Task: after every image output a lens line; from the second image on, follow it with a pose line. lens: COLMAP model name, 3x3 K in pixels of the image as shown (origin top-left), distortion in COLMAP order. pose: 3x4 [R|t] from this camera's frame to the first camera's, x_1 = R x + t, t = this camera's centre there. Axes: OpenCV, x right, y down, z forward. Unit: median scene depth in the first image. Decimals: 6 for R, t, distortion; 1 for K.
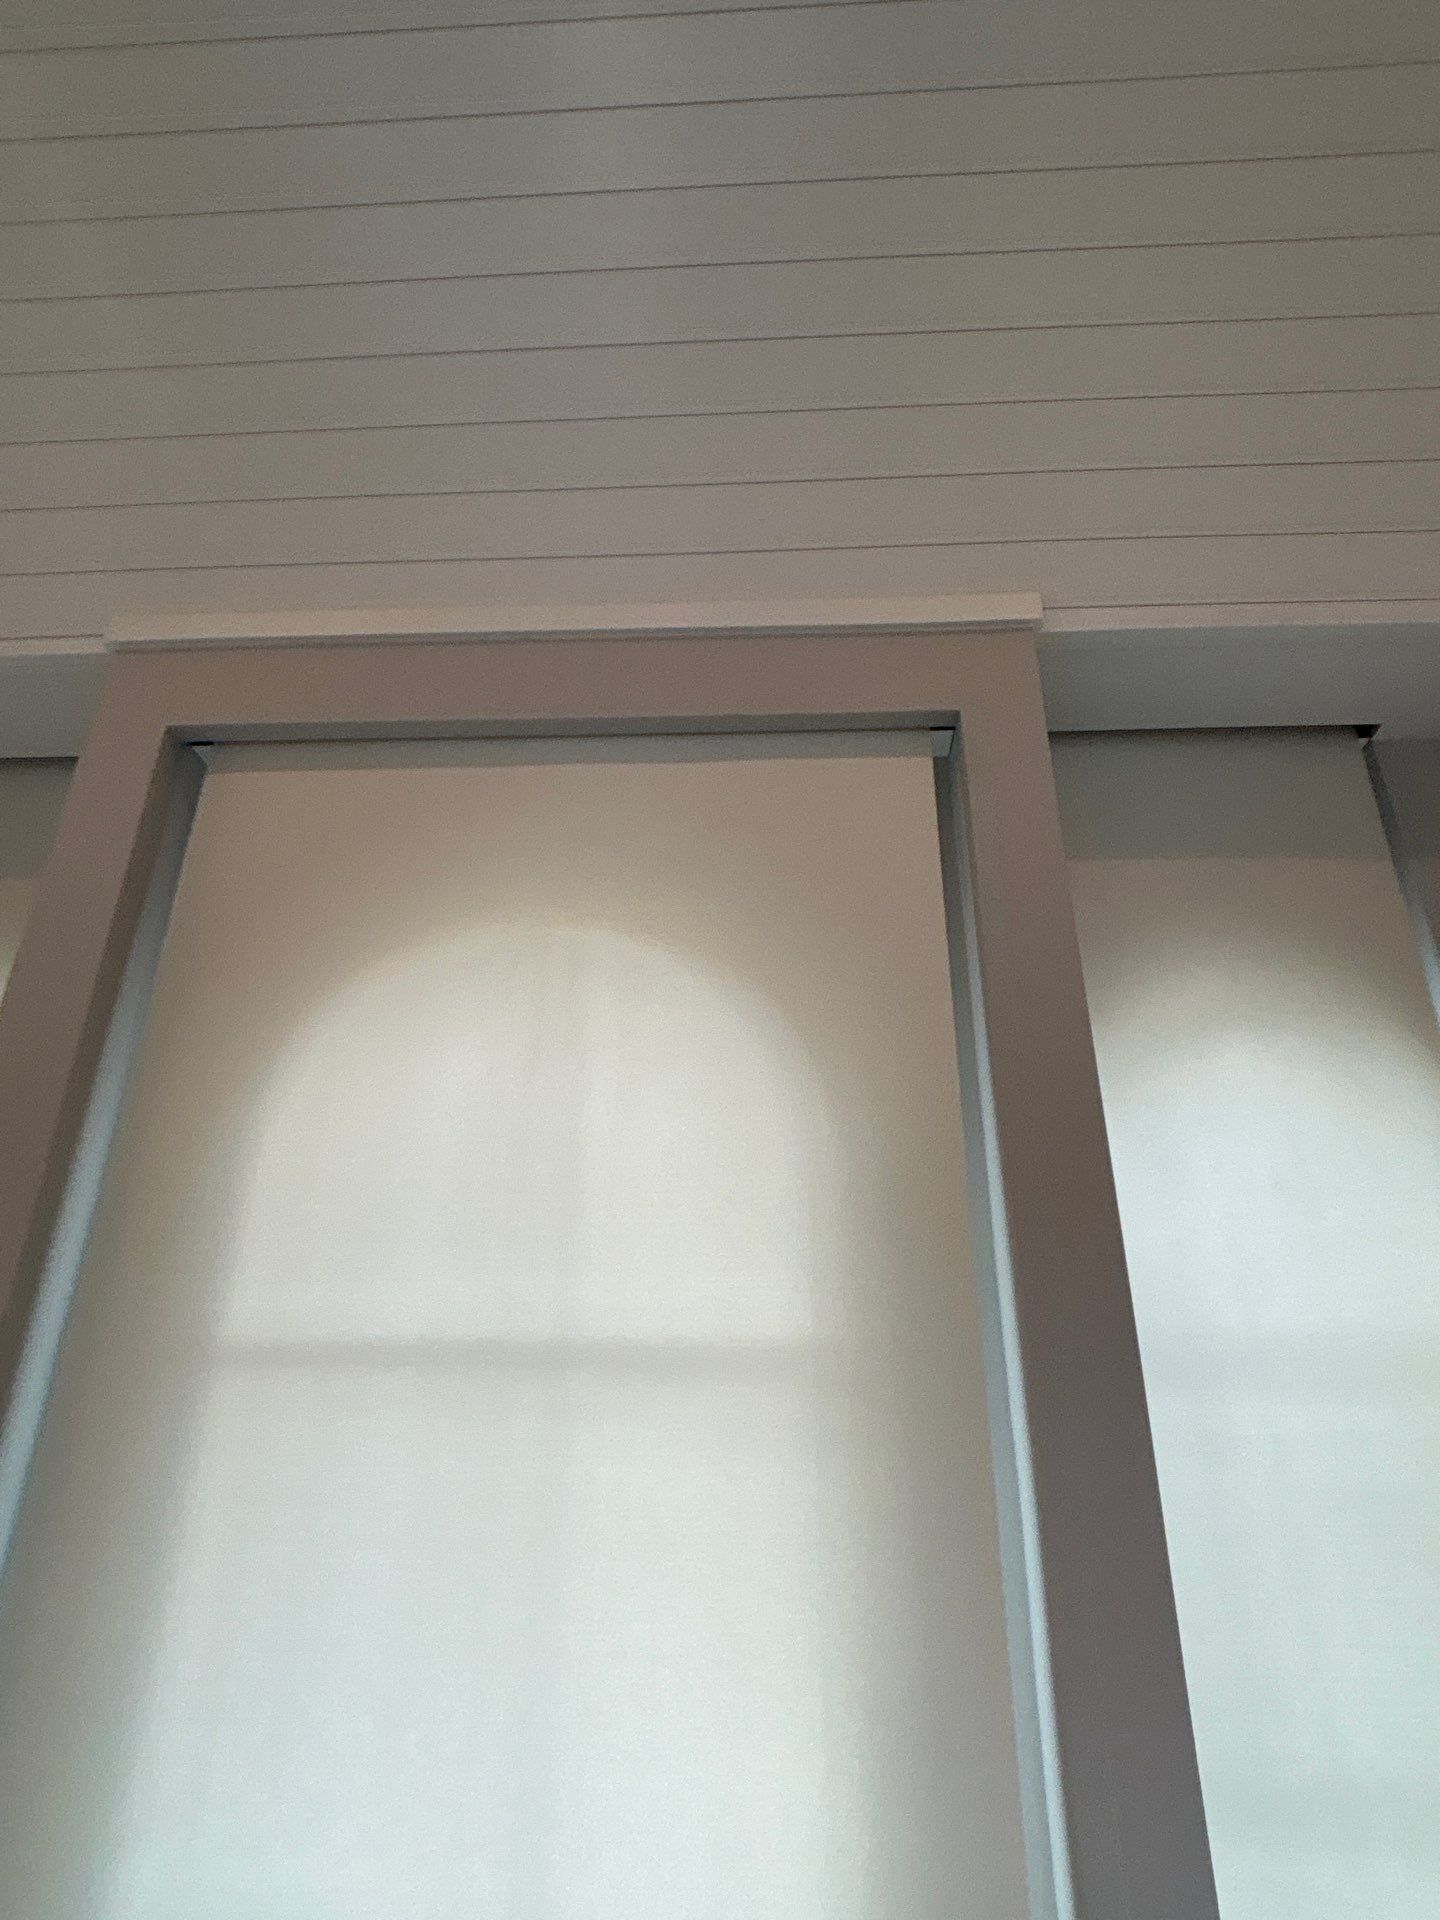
lens RADIAL K [[1138.3, 0, 723.9], [0, 1138.3, 962.0], [0, 0, 1]] dist [-0.003764, -0.003014]
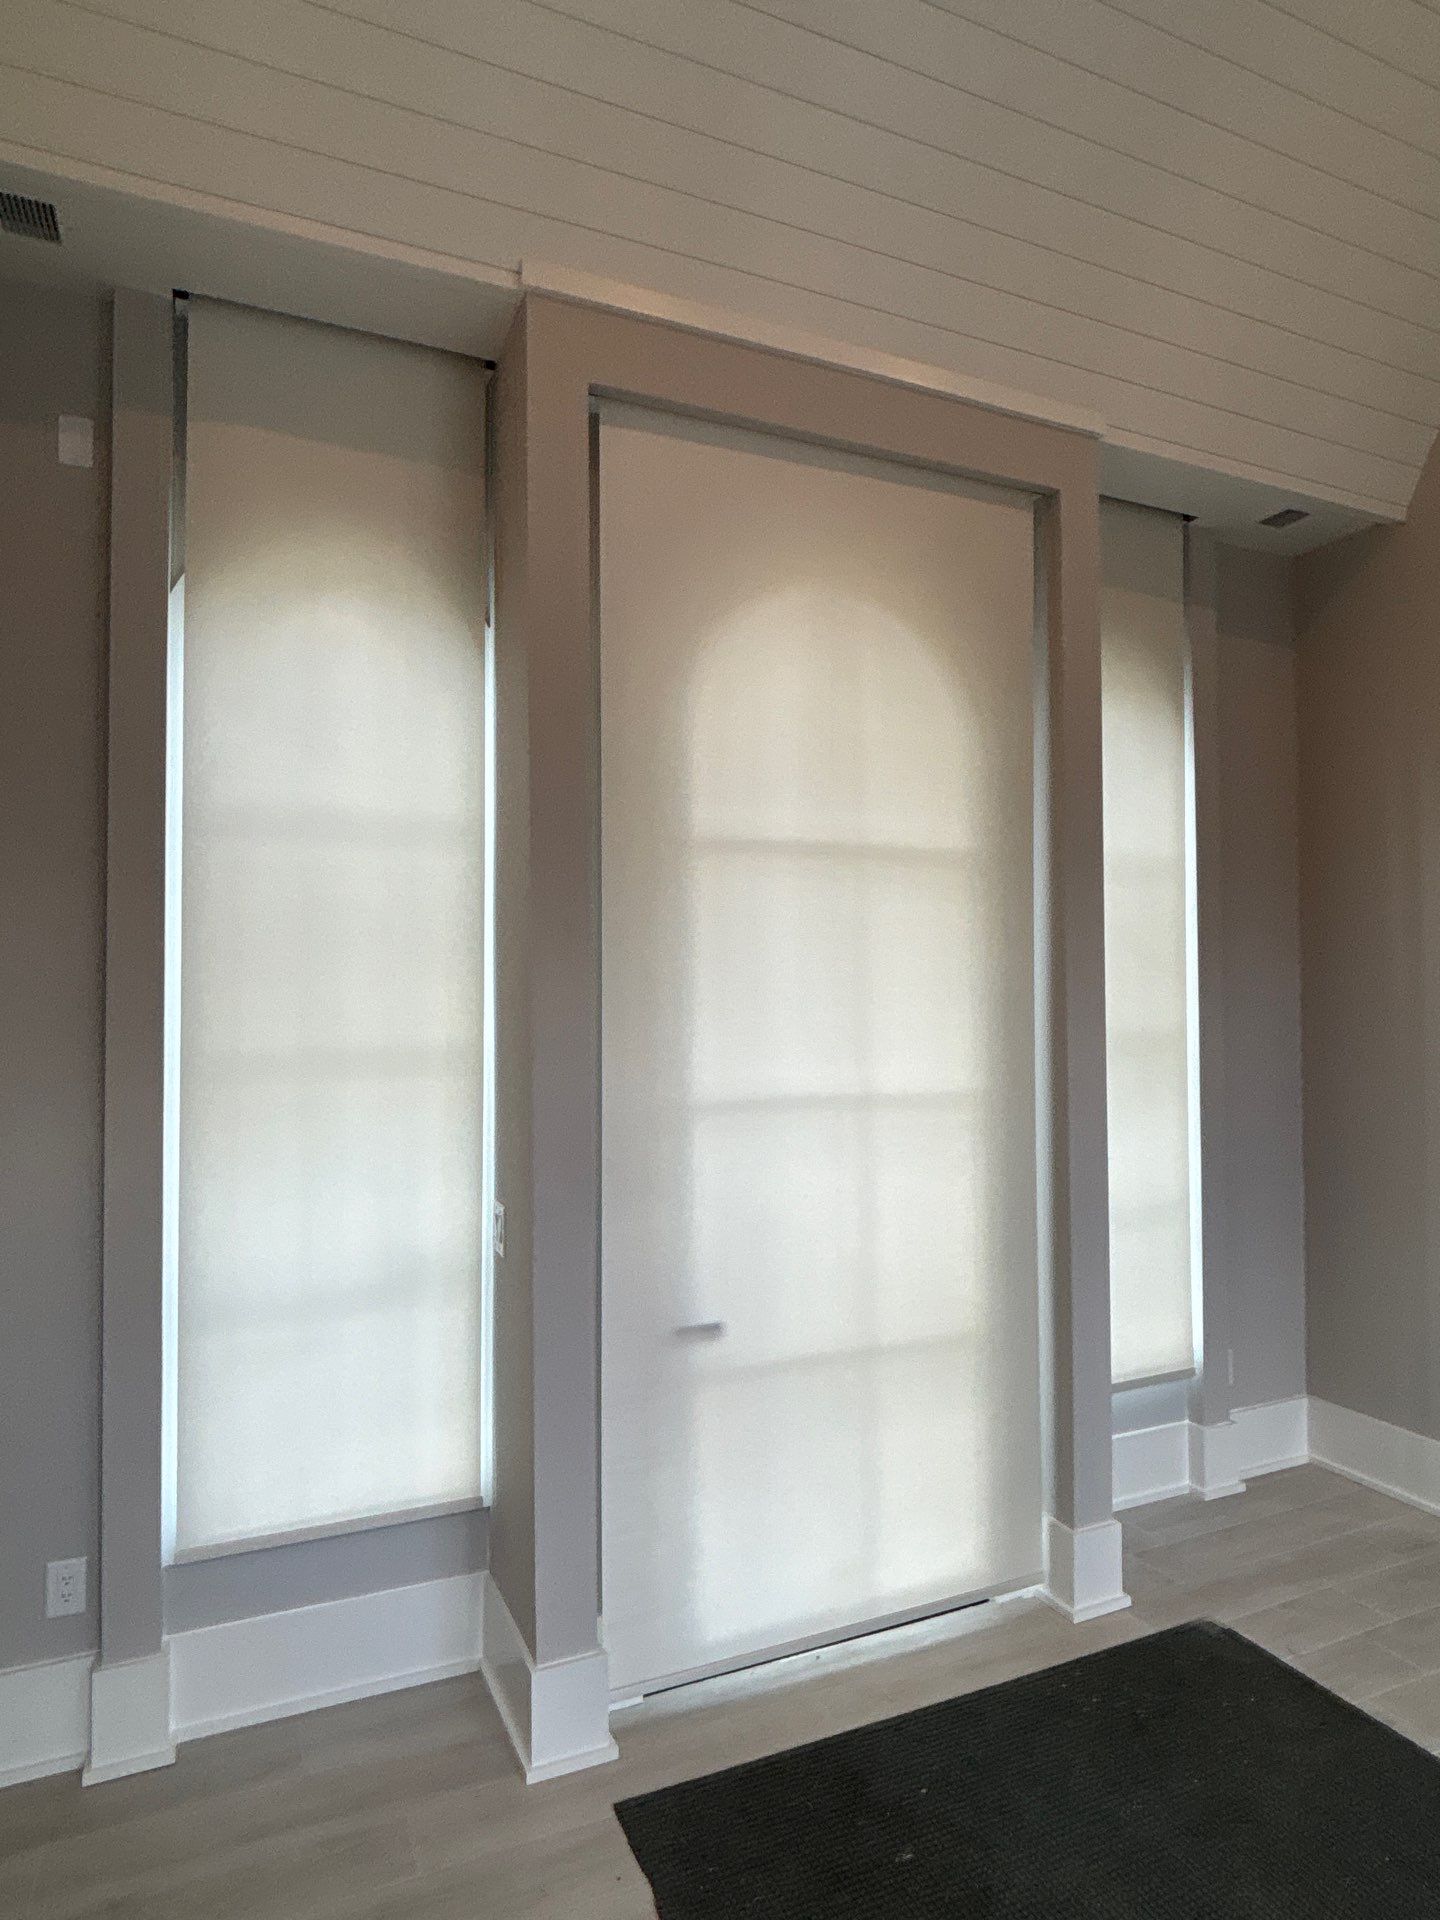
lens RADIAL K [[1138.3, 0, 706.0], [0, 1138.3, 973.9], [0, 0, 1]] dist [-0.003764, -0.003014]
pose [[0.890219, -0.008556, 0.455452, -0.982091], [-0.182901, 0.908979, 0.374572, -0.103816], [-0.417201, -0.416754, 0.807626, -0.402327]]
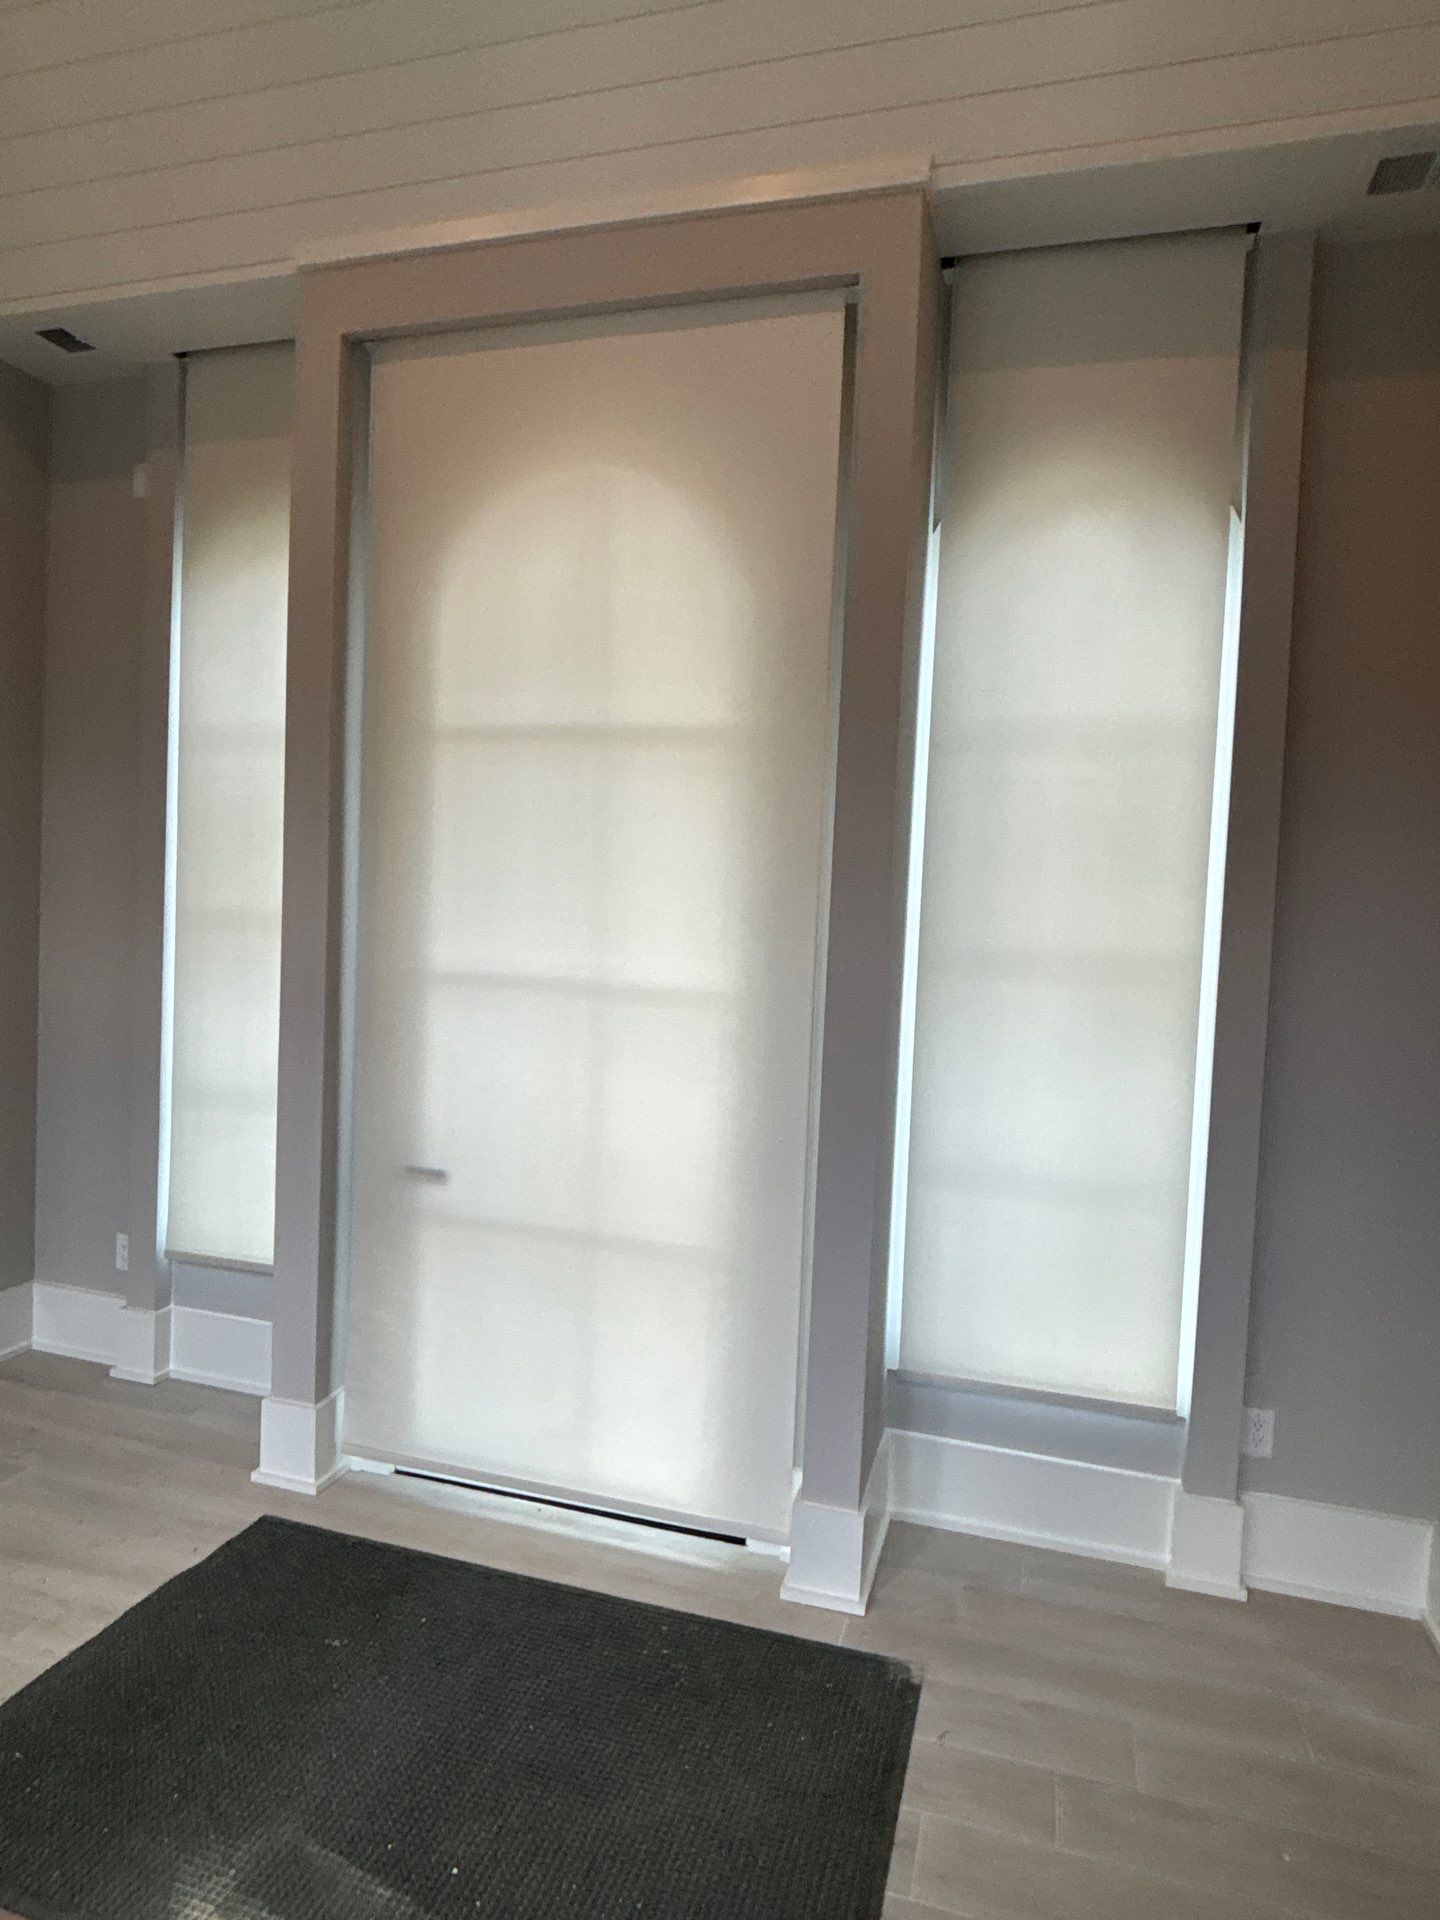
lens RADIAL K [[1138.3, 0, 732.3], [0, 1138.3, 974.1], [0, 0, 1]] dist [-0.003764, -0.003014]
pose [[0.971020, 0.043866, -0.234940, 0.406845], [0.072046, 0.883562, 0.462740, -0.117527], [0.227883, -0.466256, 0.854795, -0.567666]]
